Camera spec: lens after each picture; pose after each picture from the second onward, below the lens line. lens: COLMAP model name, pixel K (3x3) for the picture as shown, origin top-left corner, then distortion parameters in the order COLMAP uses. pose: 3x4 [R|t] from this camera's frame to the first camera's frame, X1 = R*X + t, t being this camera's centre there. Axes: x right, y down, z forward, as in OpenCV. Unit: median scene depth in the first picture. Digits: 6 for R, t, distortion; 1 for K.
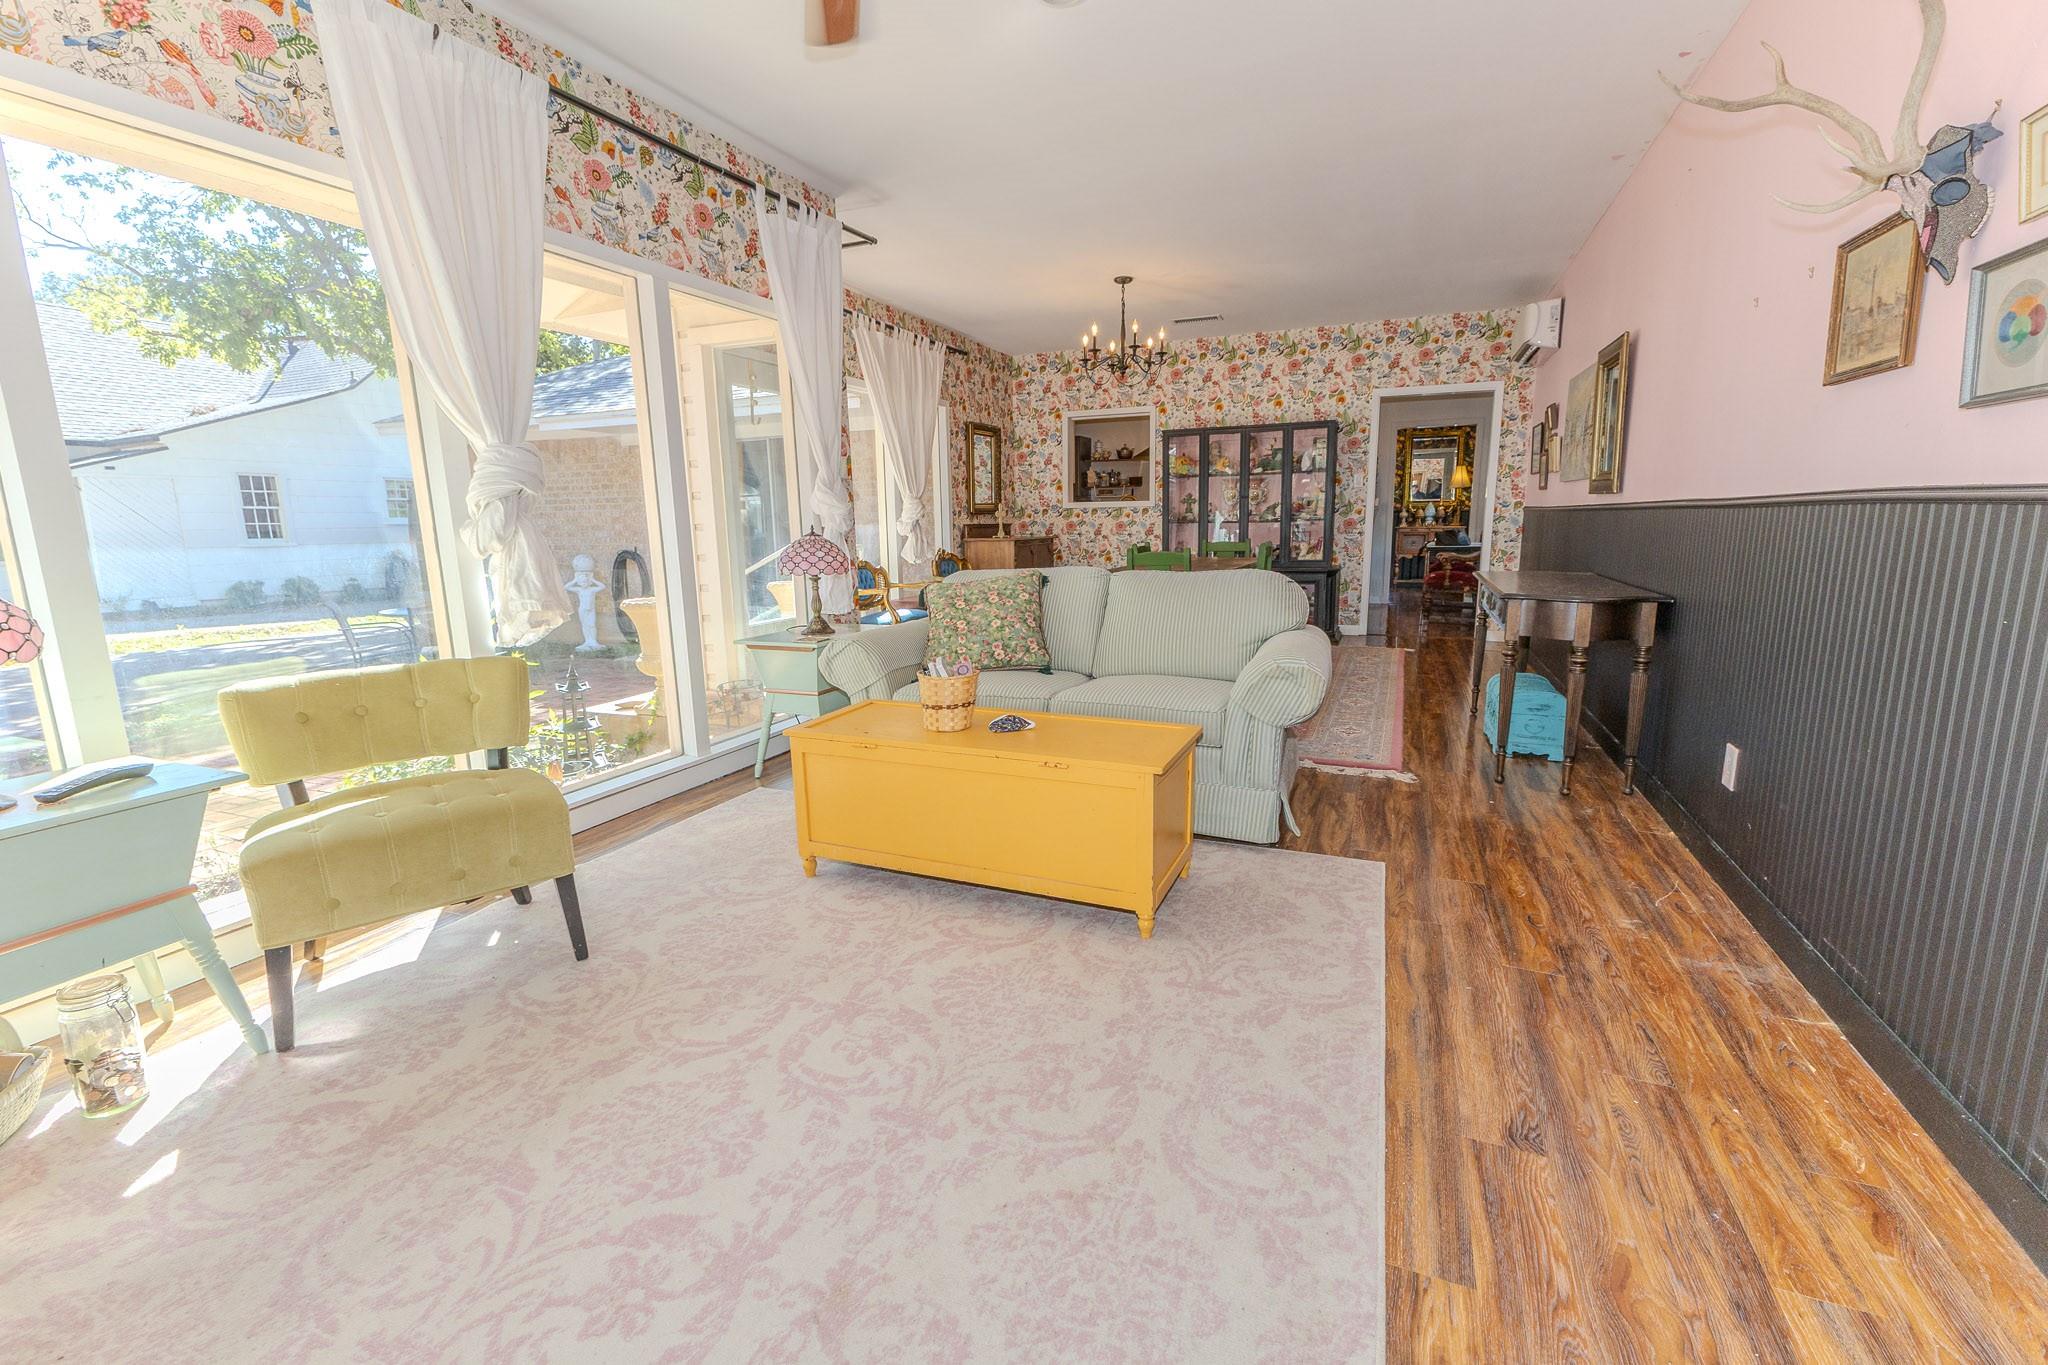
lens RADIAL K [[873.1, 0, 1019.6], [0, 873.1, 675.9], [0, 0, 1]] dist [0.006683, 0.000375]
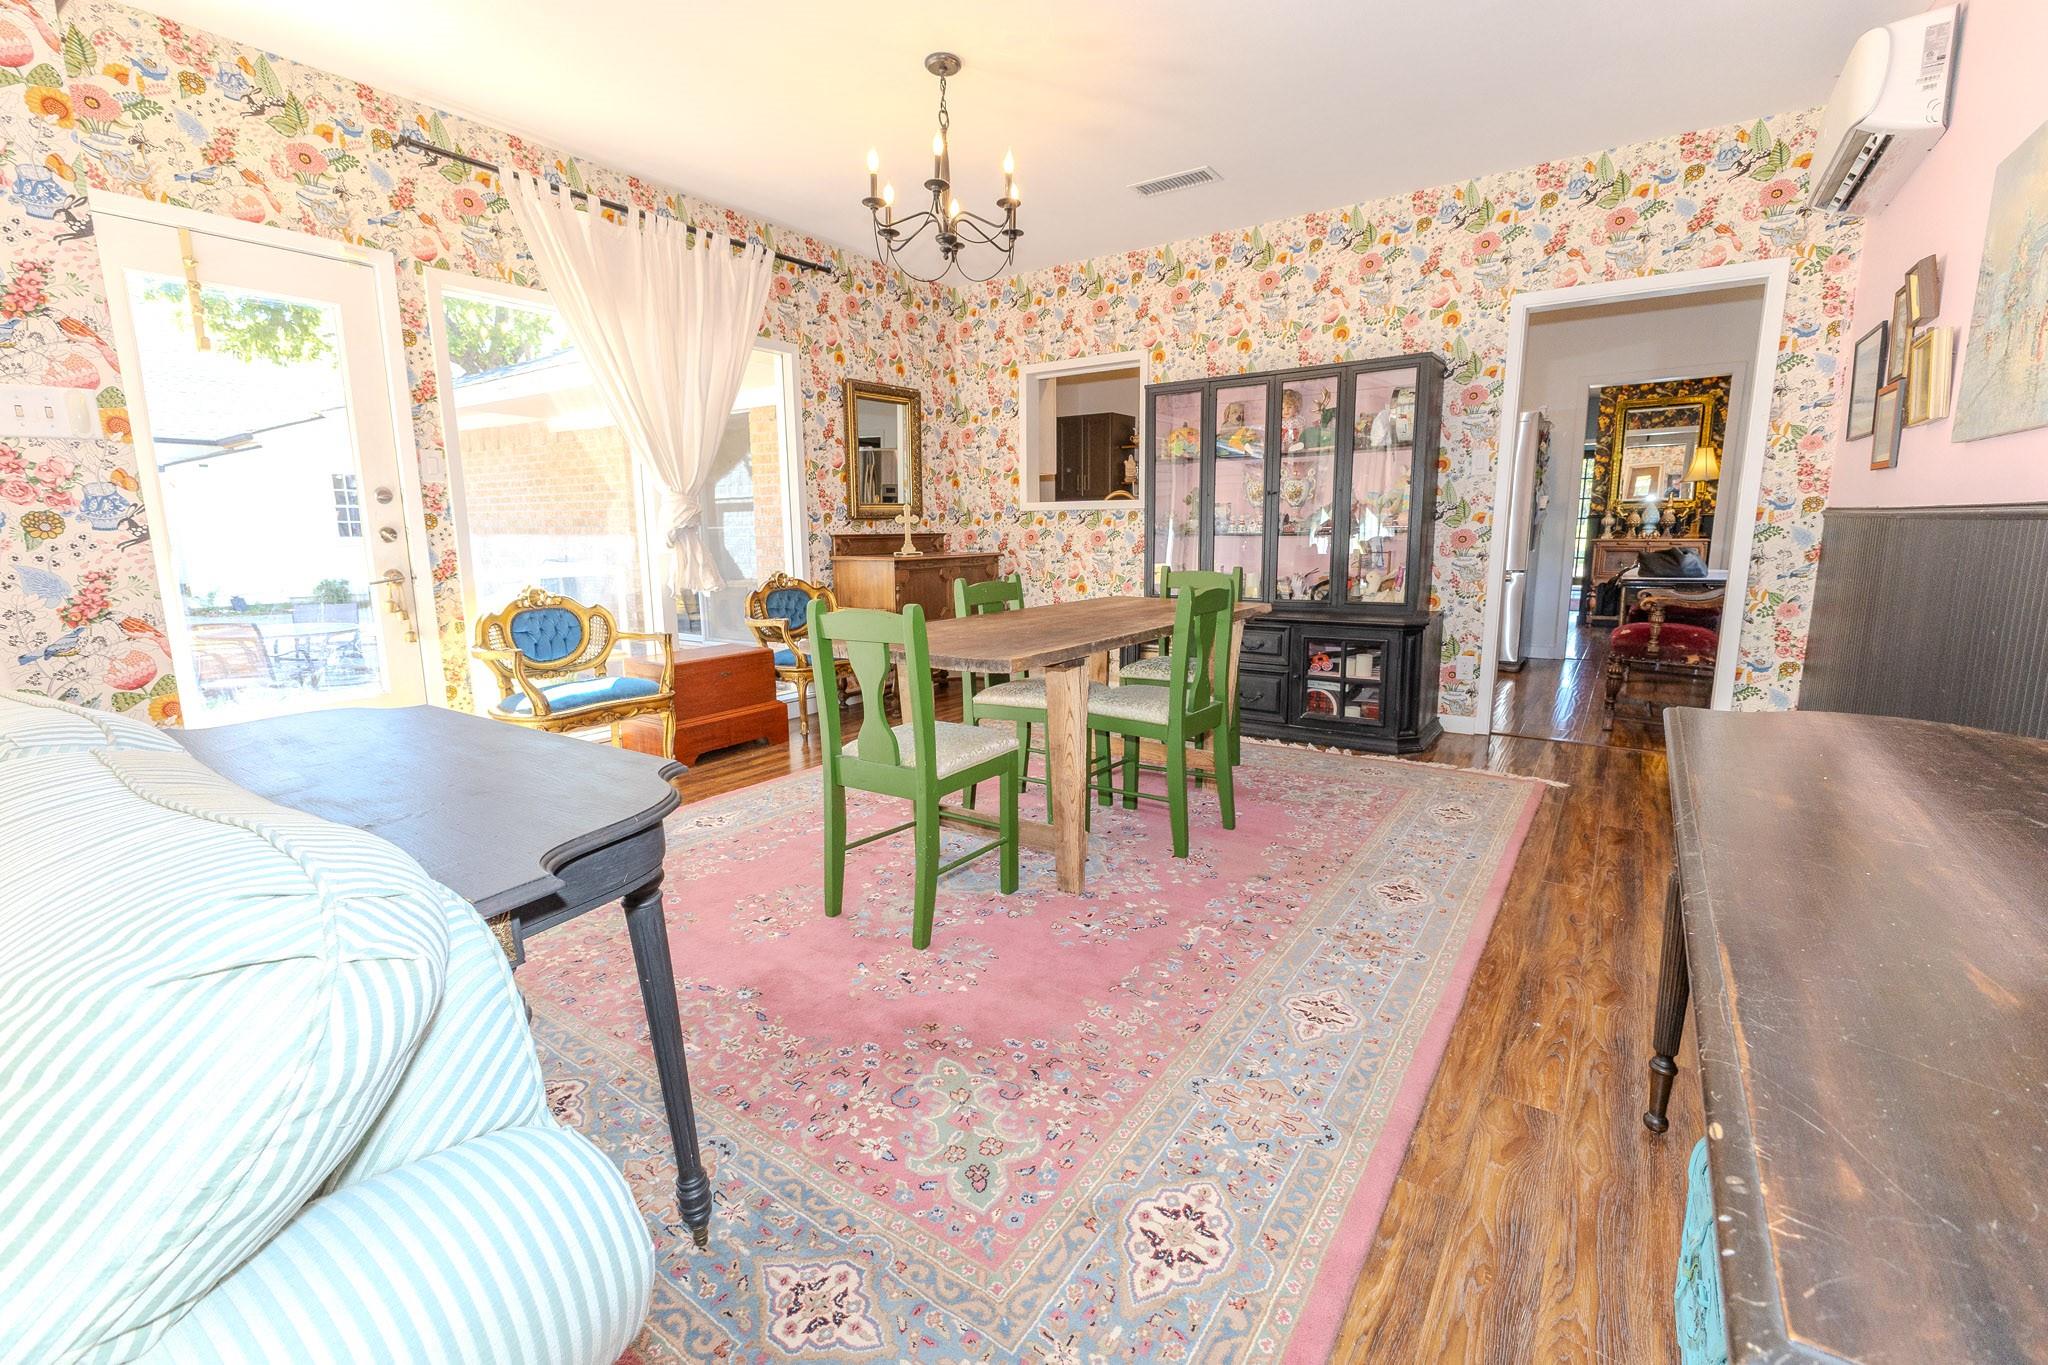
lens RADIAL K [[868.6, 0, 1029.4], [0, 868.6, 672.9], [0, 0, 1]] dist [0.020649, -0.006058]
pose [[0.980367, 0.038787, -0.193329, 0.218602], [-0.040019, 0.999196, -0.002470, -0.075739], [0.193078, 0.010159, 0.981131, 0.396708]]
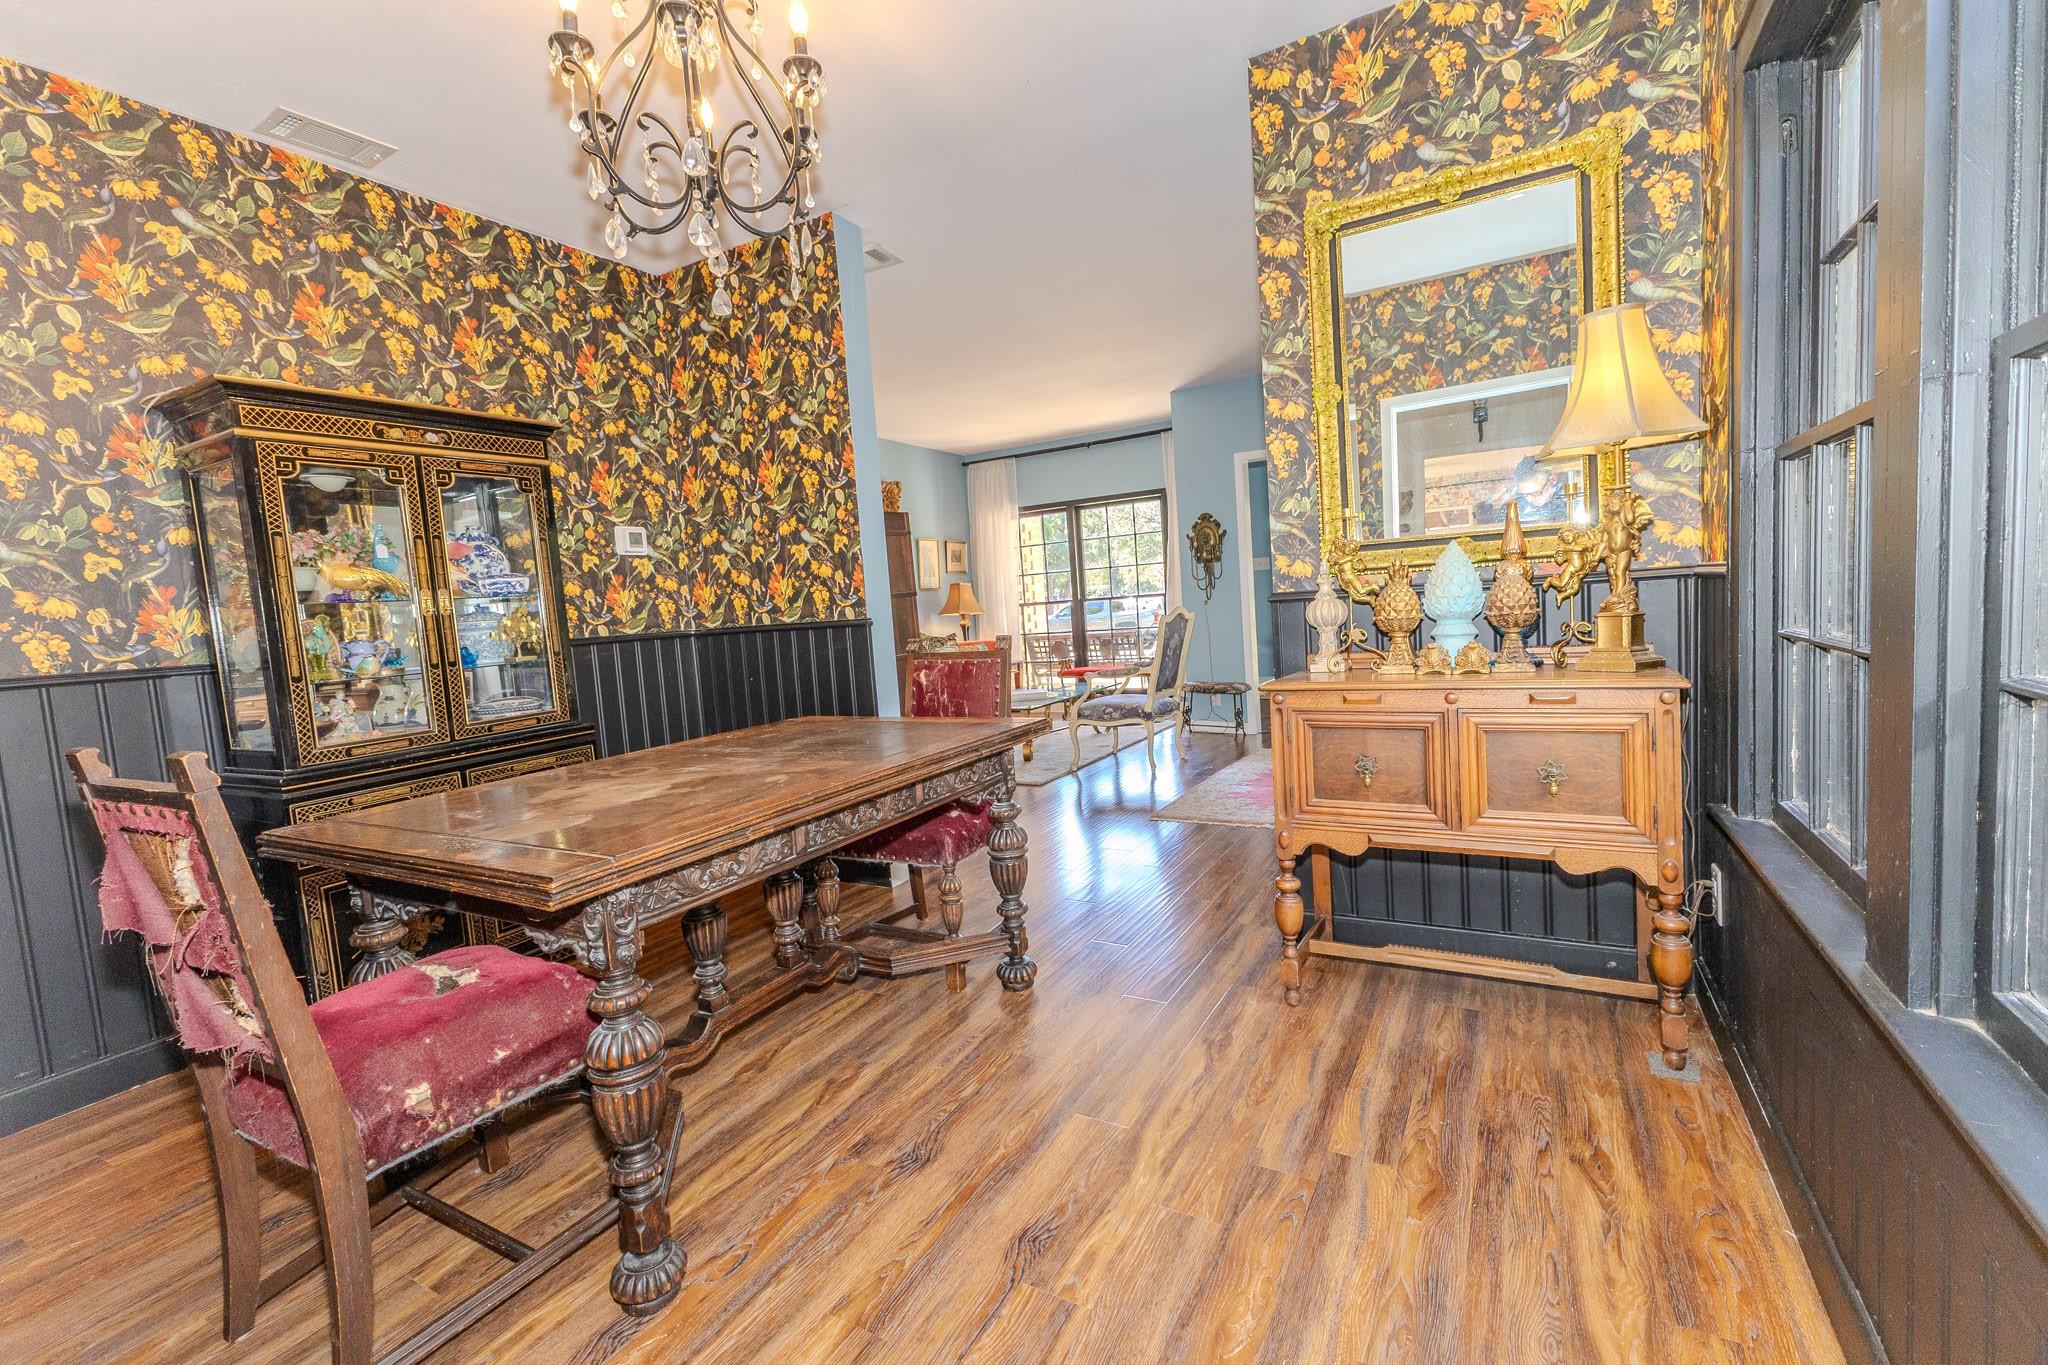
lens RADIAL K [[873.1, 0, 1019.6], [0, 873.1, 675.9], [0, 0, 1]] dist [0.006683, 0.000375]
pose [[0.992401, -0.041275, -0.115916, 0.650430], [0.030139, 0.994903, -0.096230, -0.253093], [0.119297, 0.092005, 0.988586, 1.316310]]
